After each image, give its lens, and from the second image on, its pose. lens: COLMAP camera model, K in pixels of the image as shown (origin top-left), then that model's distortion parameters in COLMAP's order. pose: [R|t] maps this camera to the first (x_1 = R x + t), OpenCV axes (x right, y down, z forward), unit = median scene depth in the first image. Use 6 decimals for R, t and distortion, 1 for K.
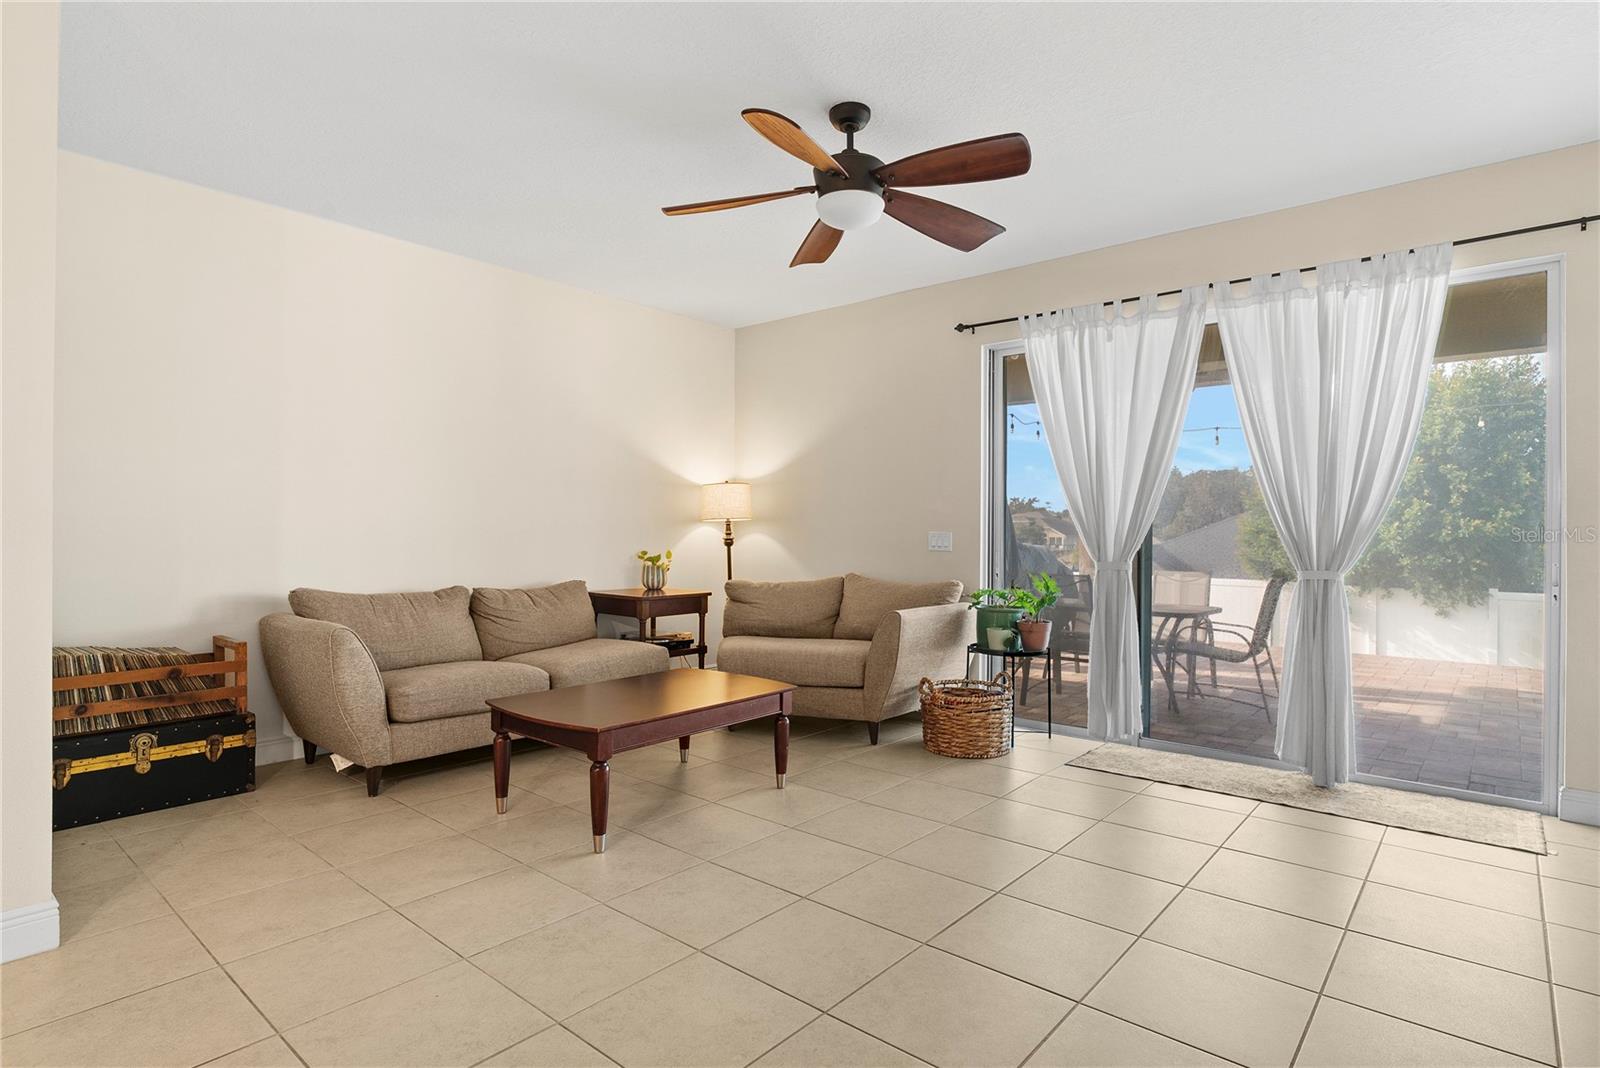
lens RADIAL K [[830.0, 0, 790.7], [0, 830.0, 531.8], [0, 0, 1]] dist [-0.009375, 0.004162]
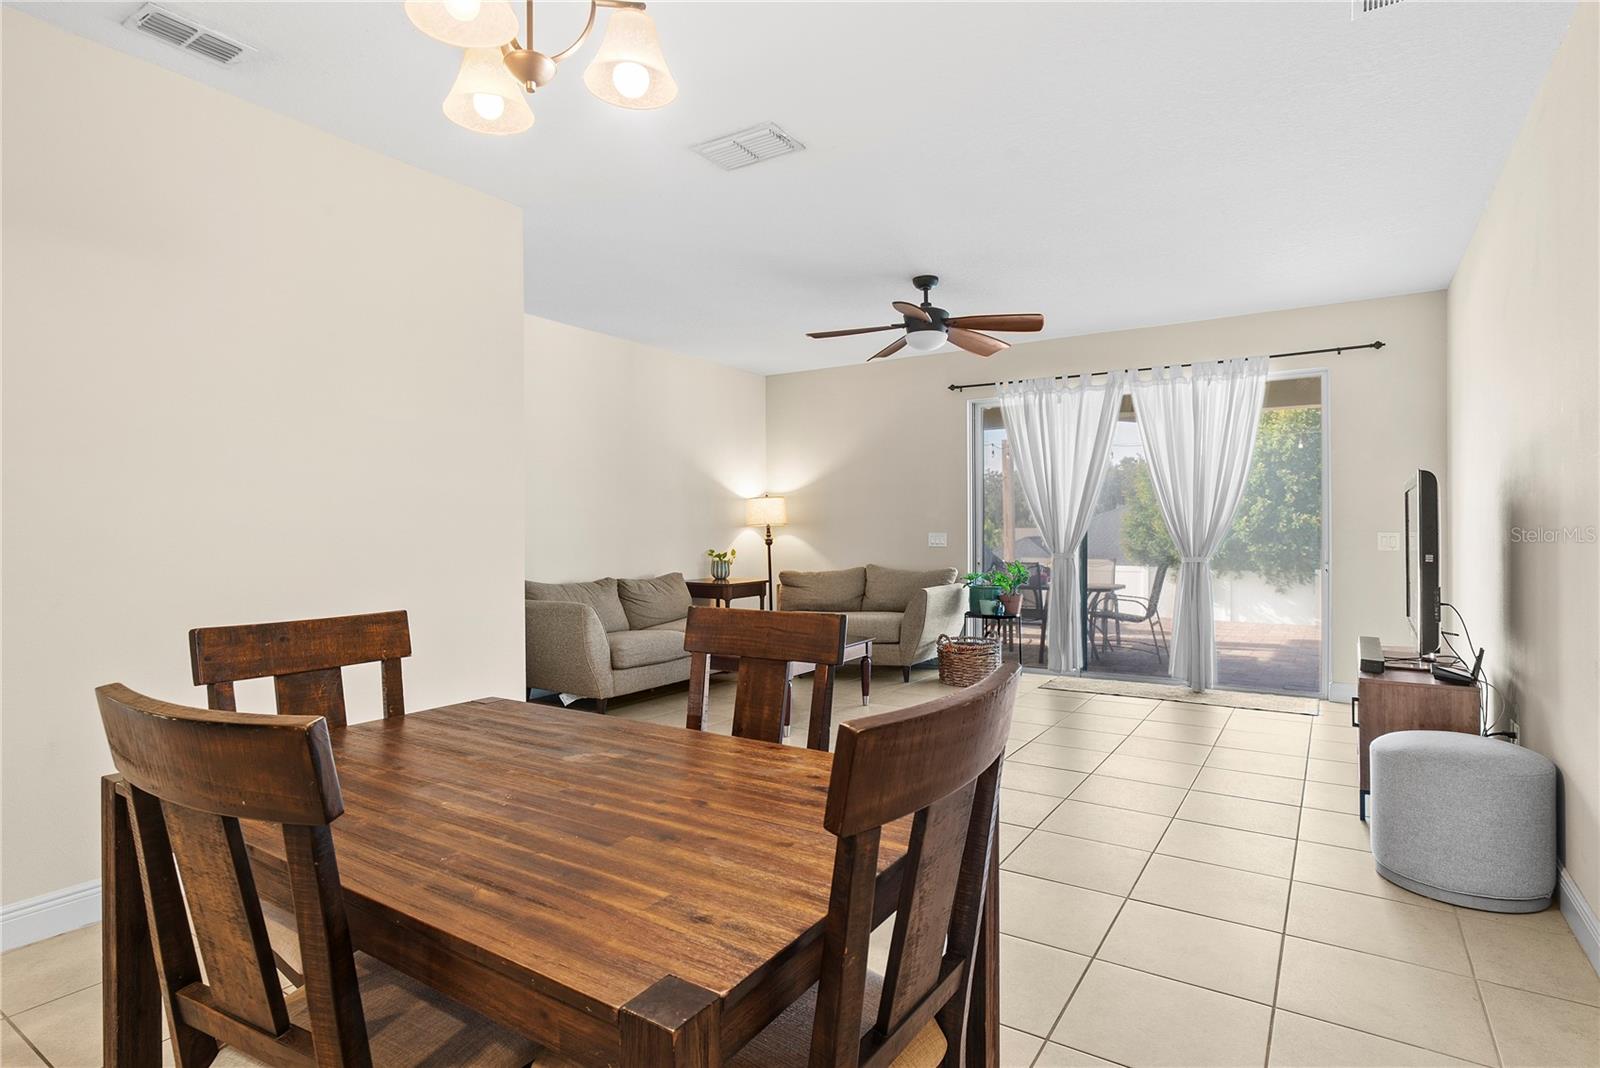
lens RADIAL K [[830.0, 0, 790.5], [0, 830.0, 527.9], [0, 0, 1]] dist [-0.009375, 0.004162]
pose [[0.991837, -0.010373, 0.127091, -0.276919], [0.010014, 0.999944, 0.003462, -0.018360], [-0.127120, -0.002161, 0.991885, -0.398590]]
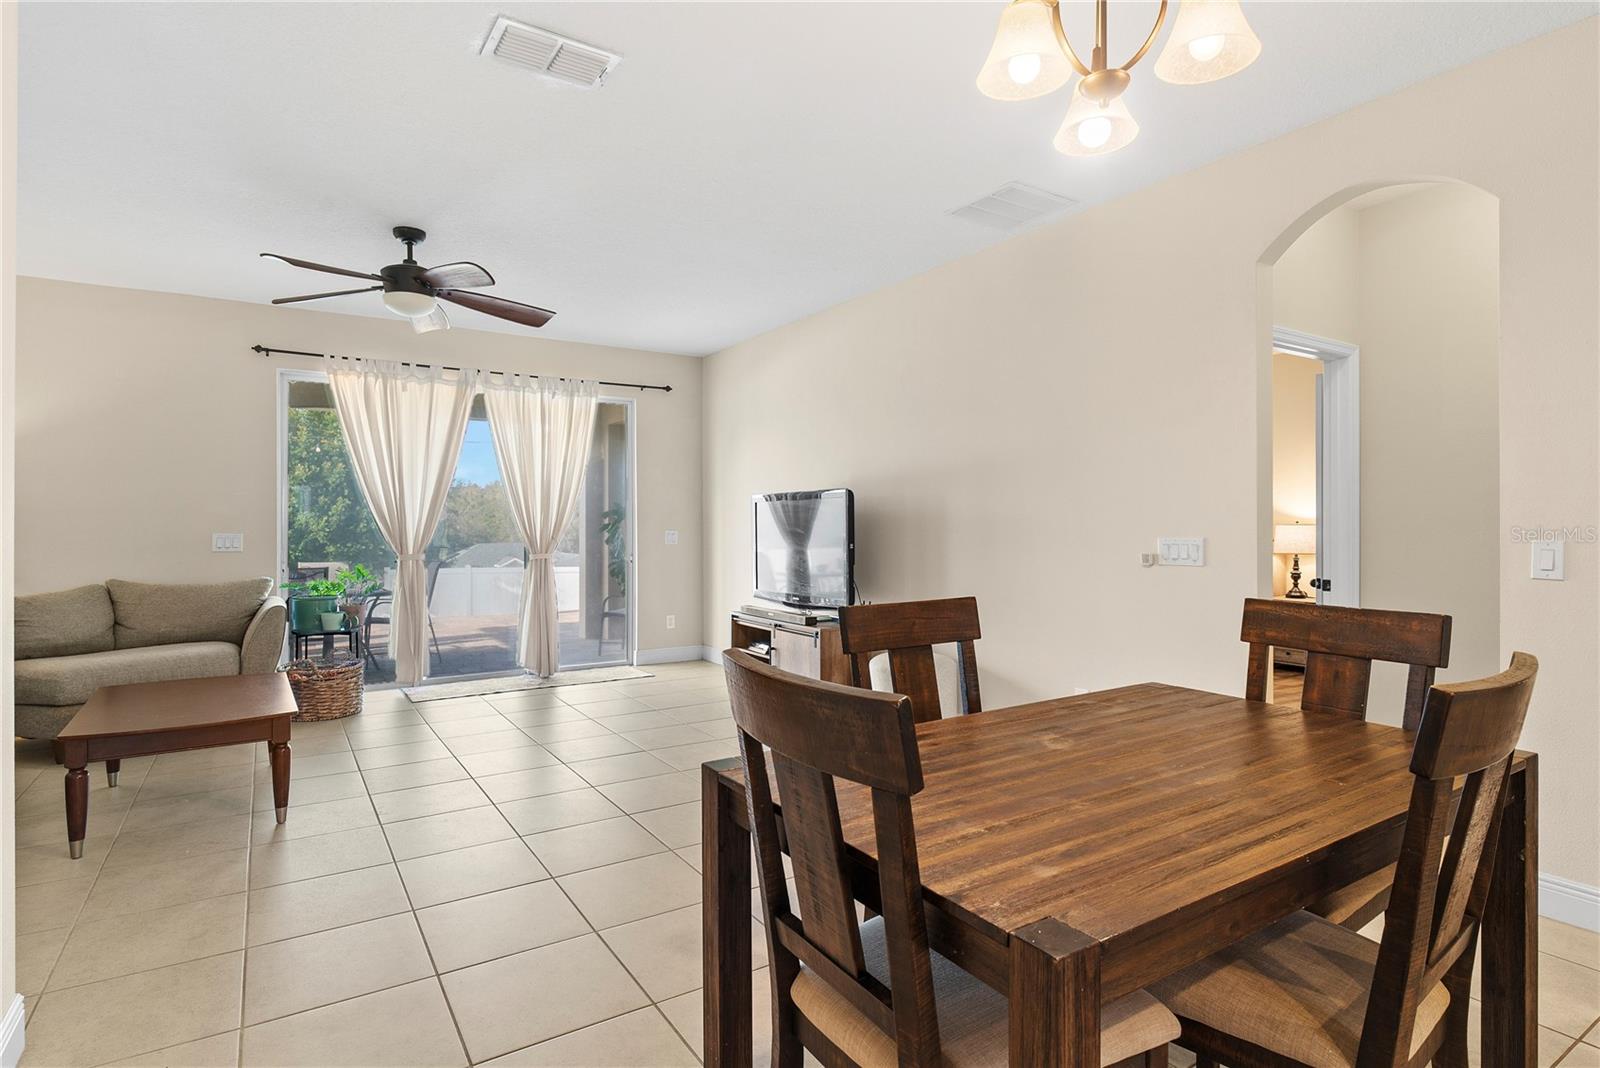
lens RADIAL K [[830.0, 0, 808.2], [0, 830.0, 527.9], [0, 0, 1]] dist [-0.009375, 0.004162]
pose [[0.274671, -0.009663, 0.961490, -0.733420], [0.001060, 0.999952, 0.009746, -0.019699], [-0.961538, -0.001658, 0.274668, -0.007098]]
